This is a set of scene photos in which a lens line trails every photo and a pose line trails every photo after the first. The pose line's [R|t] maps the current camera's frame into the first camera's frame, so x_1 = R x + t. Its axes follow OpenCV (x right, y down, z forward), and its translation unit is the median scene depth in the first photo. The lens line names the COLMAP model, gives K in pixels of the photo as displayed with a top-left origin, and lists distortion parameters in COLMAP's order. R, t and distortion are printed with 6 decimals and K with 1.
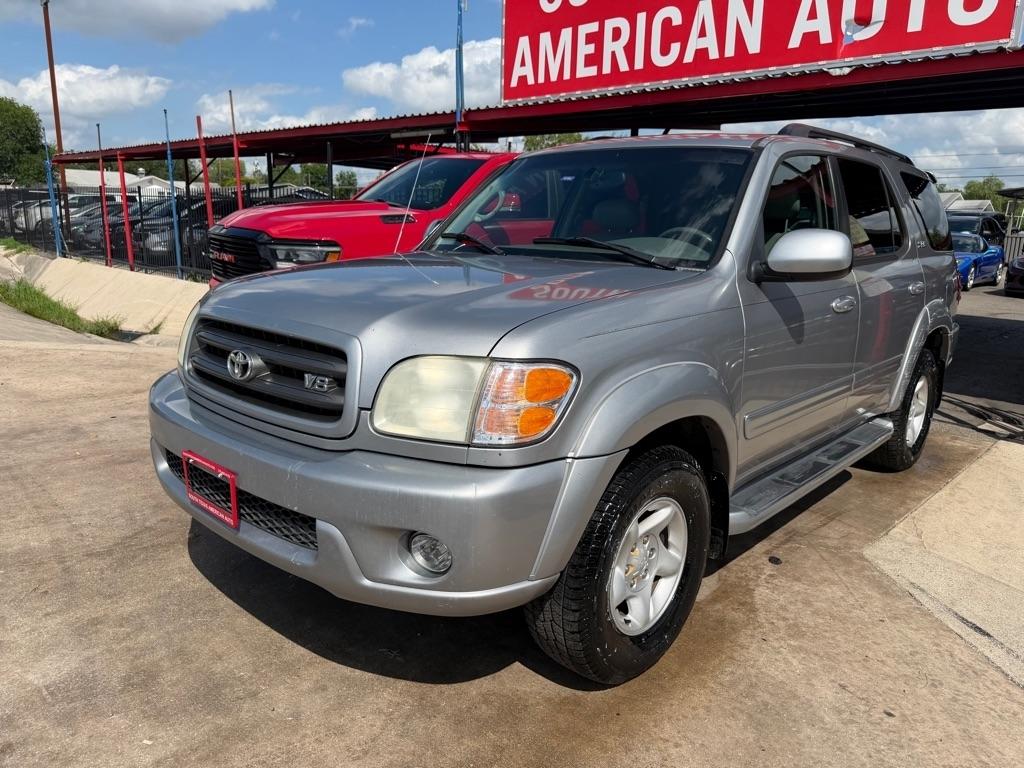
lens RADIAL K [[718.2, 0, 506.3], [0, 718.2, 382.8], [0, 0, 1]] dist [0.001548, -0.005373]
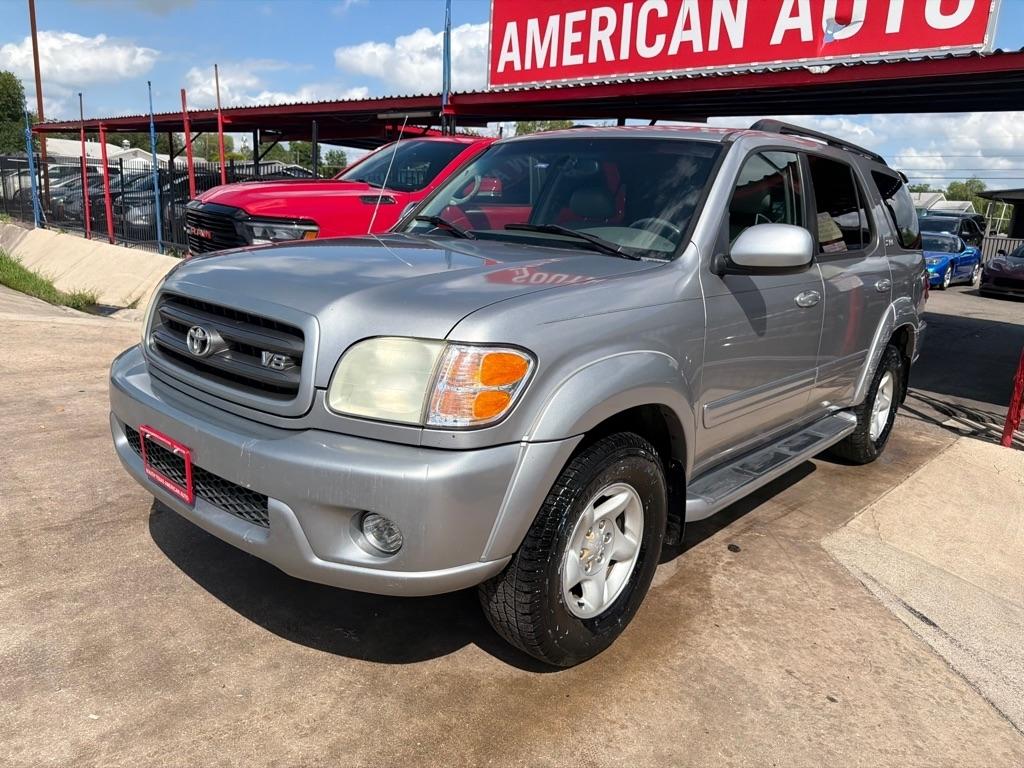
lens RADIAL K [[716.3, 0, 512.5], [0, 716.3, 372.8], [0, 0, 1]] dist [0.006387, -0.011043]
pose [[0.999200, 0.027037, 0.029468, 0.022629], [-0.027226, 0.999611, 0.006037, 0.000839], [-0.029293, -0.006834, 0.999547, -0.004895]]
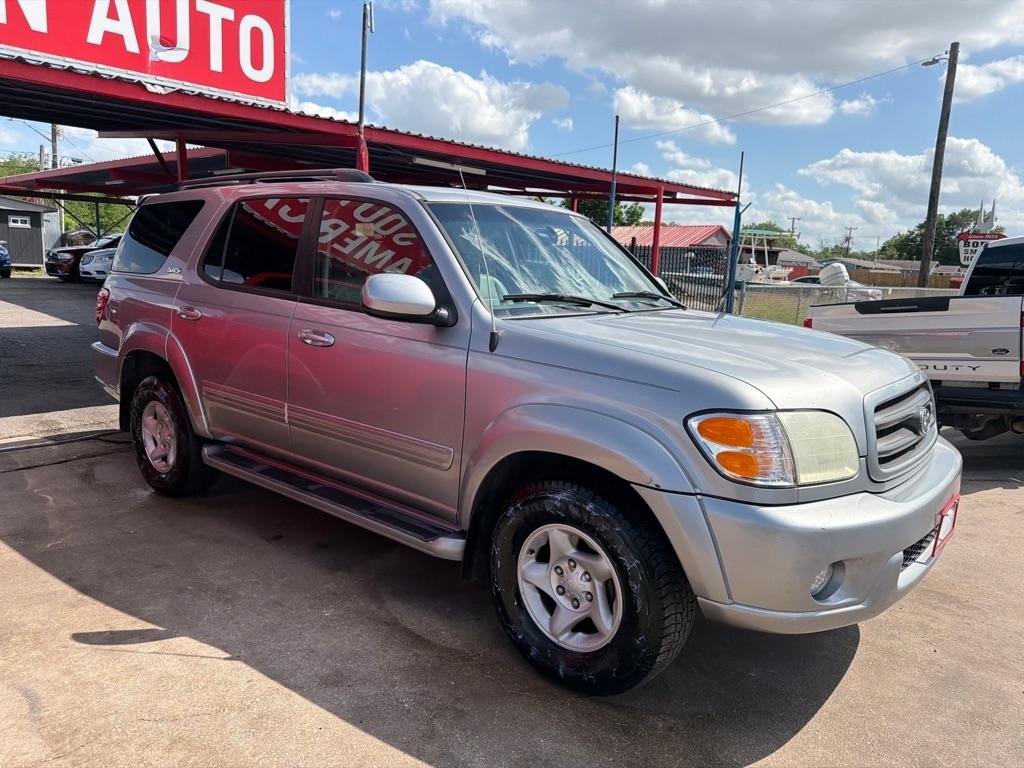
lens RADIAL K [[716.8, 0, 500.1], [0, 716.8, 379.0], [0, 0, 1]] dist [0.005295, -0.008938]
pose [[-0.017617, -0.198127, 0.980018, -0.968623], [0.182817, 0.963008, 0.197975, -0.294028], [-0.982989, 0.182652, 0.019256, 1.057860]]
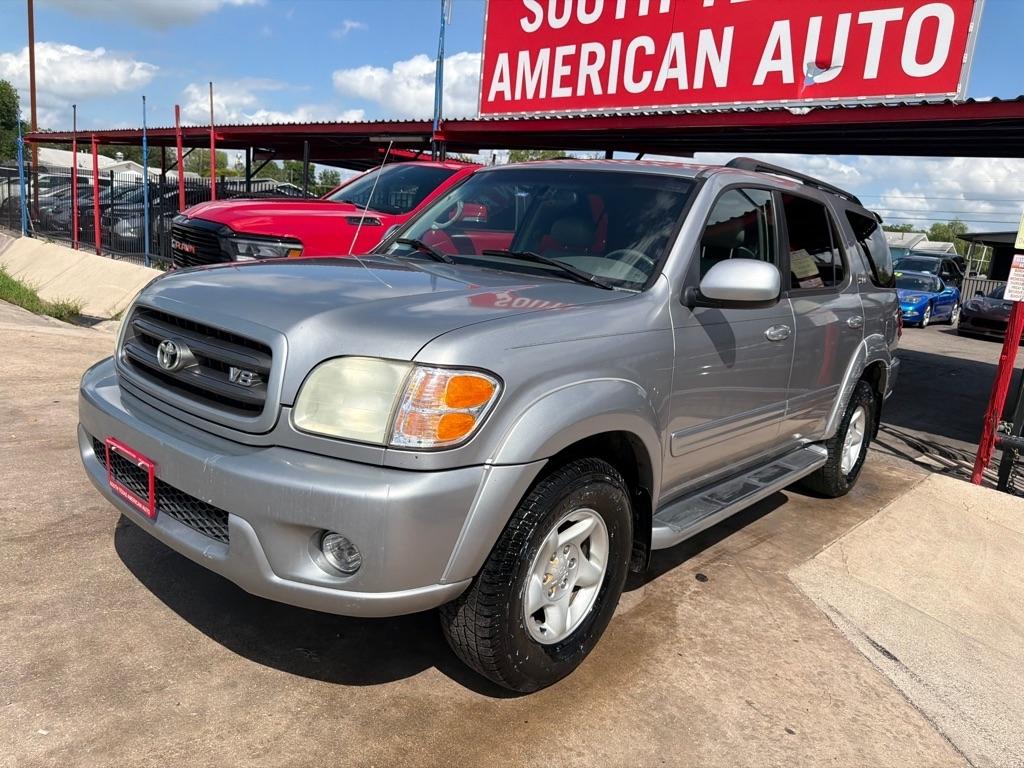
lens RADIAL K [[714.9, 0, 513.1], [0, 714.9, 370.7], [0, 0, 1]] dist [0.010926, -0.016942]
pose [[0.997080, 0.059350, 0.048057, 0.038055], [-0.057881, 0.997829, -0.031412, 0.000404], [-0.049817, 0.028539, 0.998351, -0.013341]]
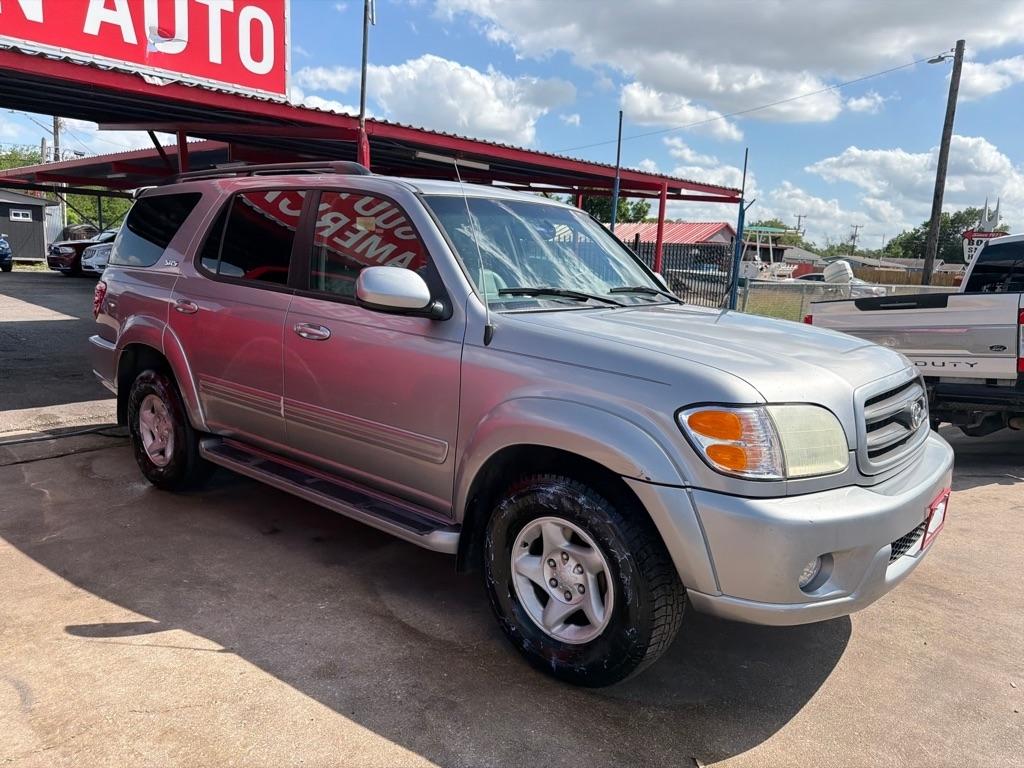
lens RADIAL K [[717.0, 0, 512.0], [0, 717.0, 384.0], [0, 0, 1]] dist [0.005422, -0.009295]
pose [[-0.025004, -0.209590, 0.977470, -0.970046], [0.178113, 0.961197, 0.210657, -0.288430], [-0.983692, 0.179368, 0.013297, 1.045552]]
